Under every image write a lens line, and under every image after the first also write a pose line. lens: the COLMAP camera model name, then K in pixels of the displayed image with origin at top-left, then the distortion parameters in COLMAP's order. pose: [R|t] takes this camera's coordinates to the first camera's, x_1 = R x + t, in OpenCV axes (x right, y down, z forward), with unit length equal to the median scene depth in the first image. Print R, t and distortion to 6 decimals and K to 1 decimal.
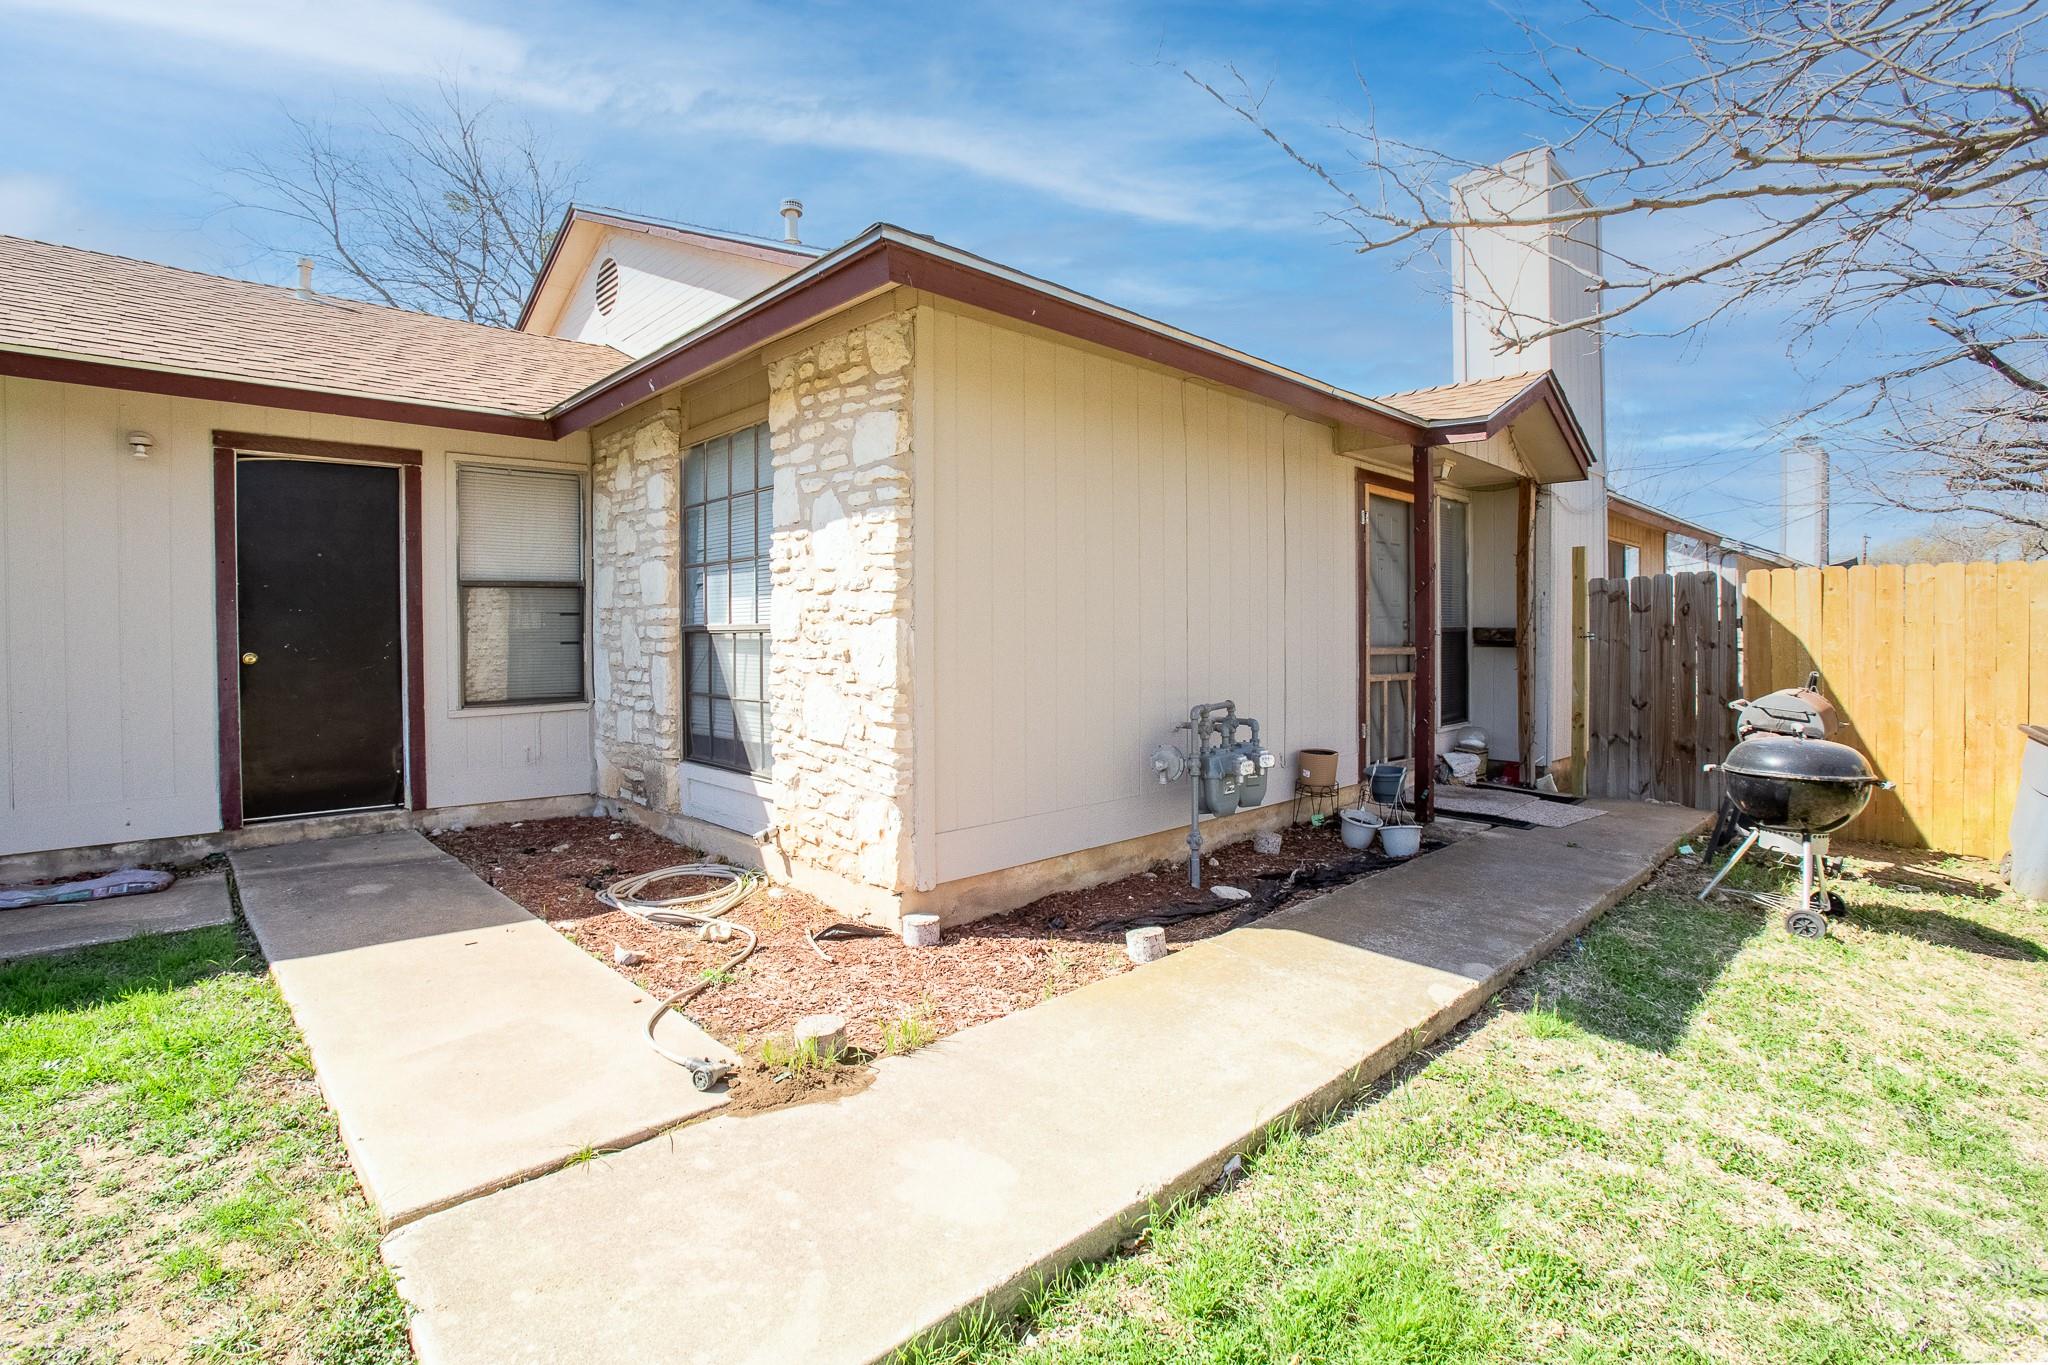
lens RADIAL K [[1000.8, 0, 964.7], [0, 1000.8, 684.5], [0, 0, 1]] dist [-0.095523, 0.032923]
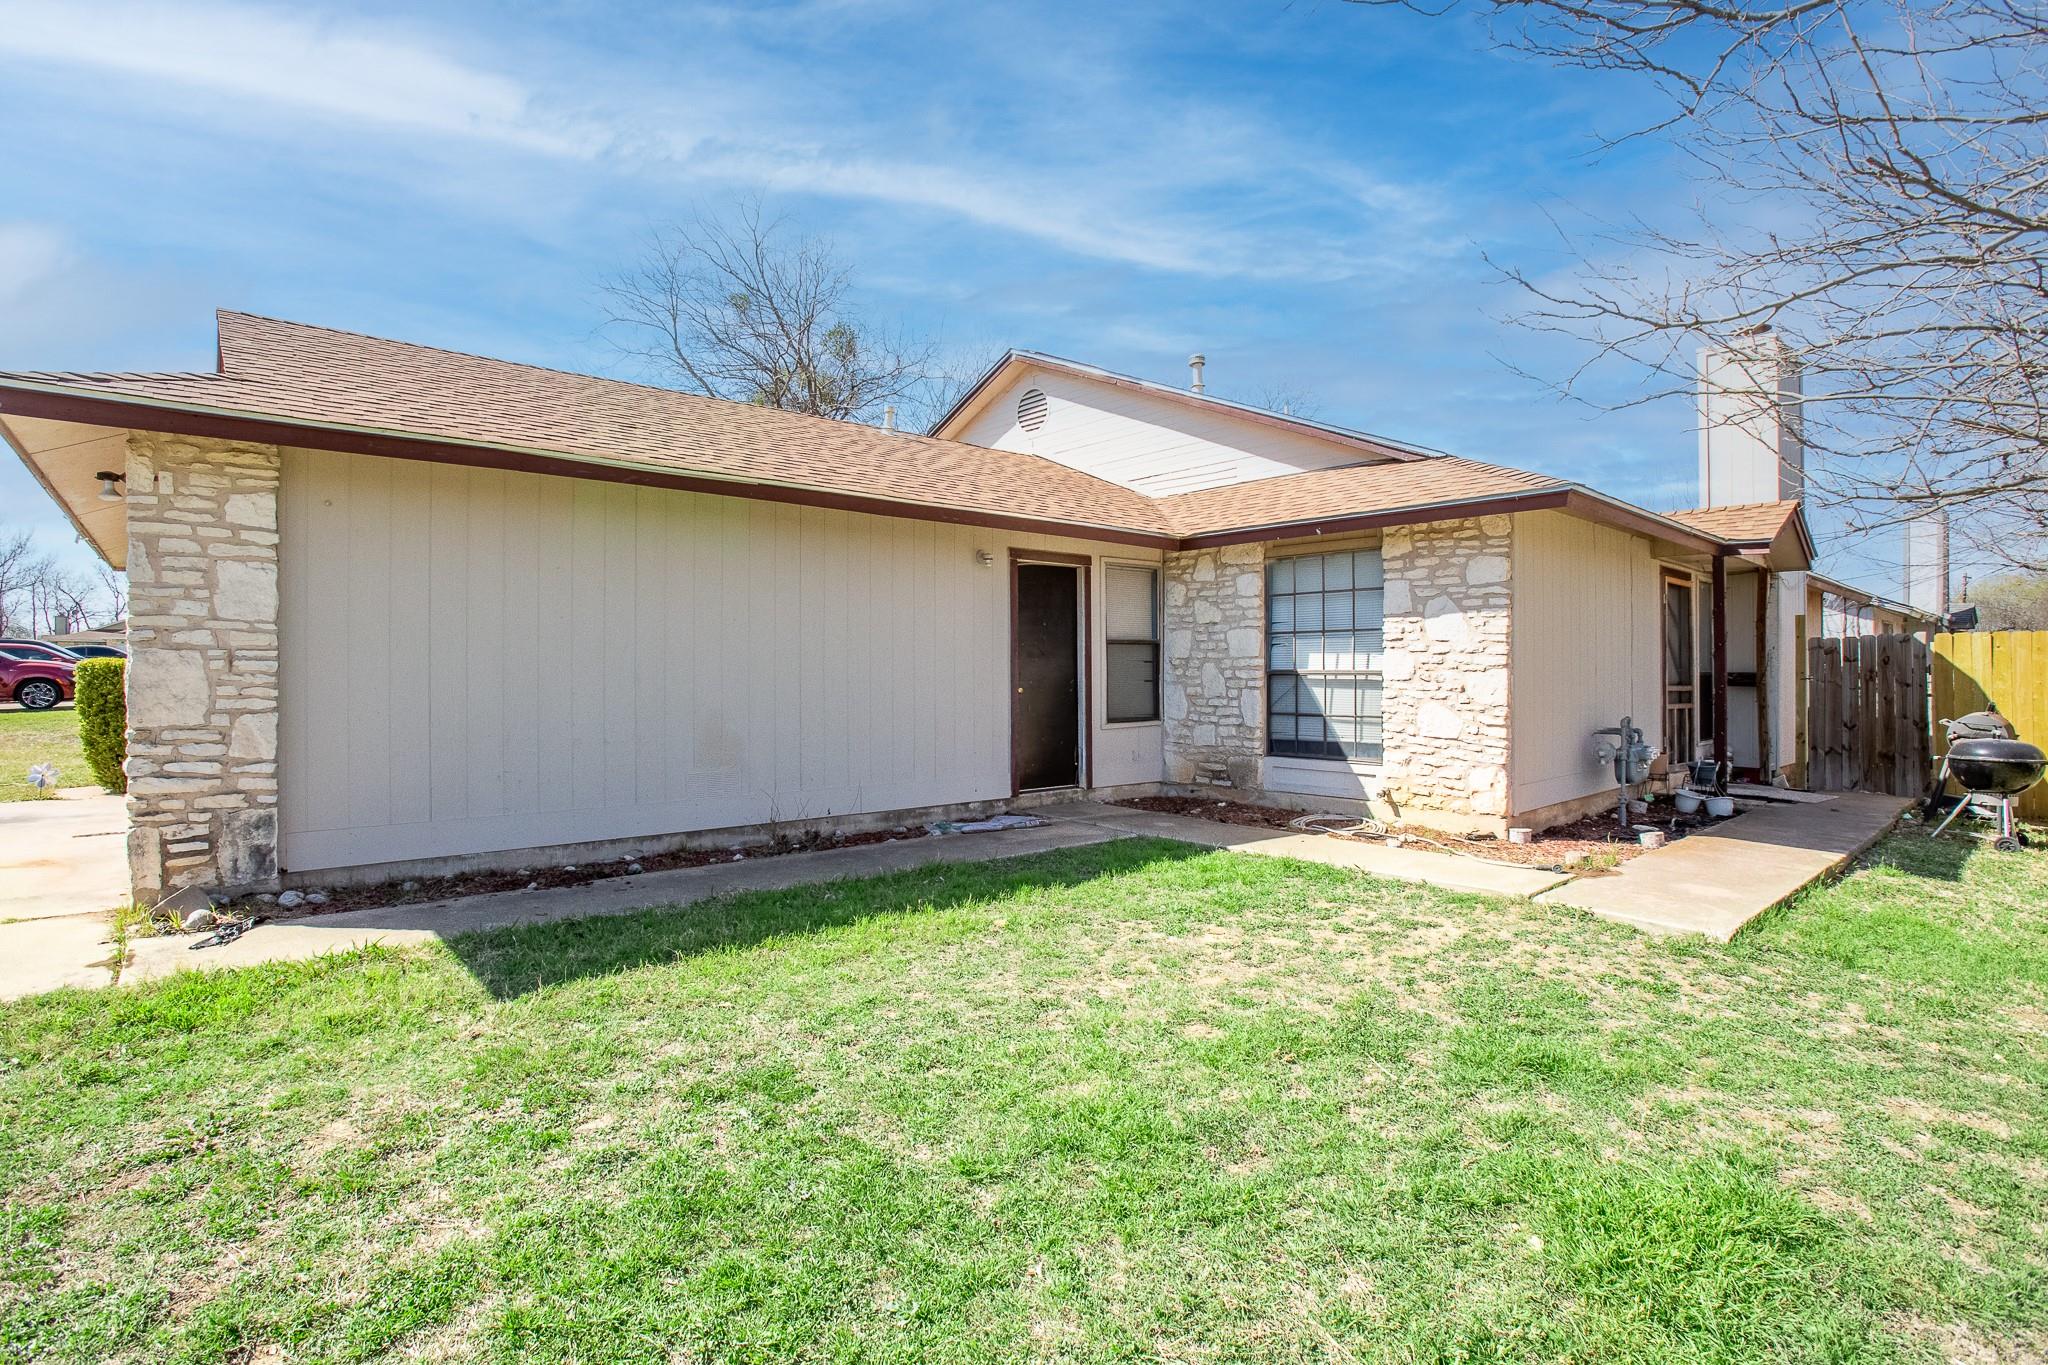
lens RADIAL K [[1000.8, 0, 964.7], [0, 1000.8, 684.5], [0, 0, 1]] dist [-0.095523, 0.032923]
pose [[0.998391, 0.004219, -0.056548, -0.673250], [-0.006458, 0.999200, -0.039475, 0.028833], [0.056336, 0.039777, 0.997619, -0.599283]]
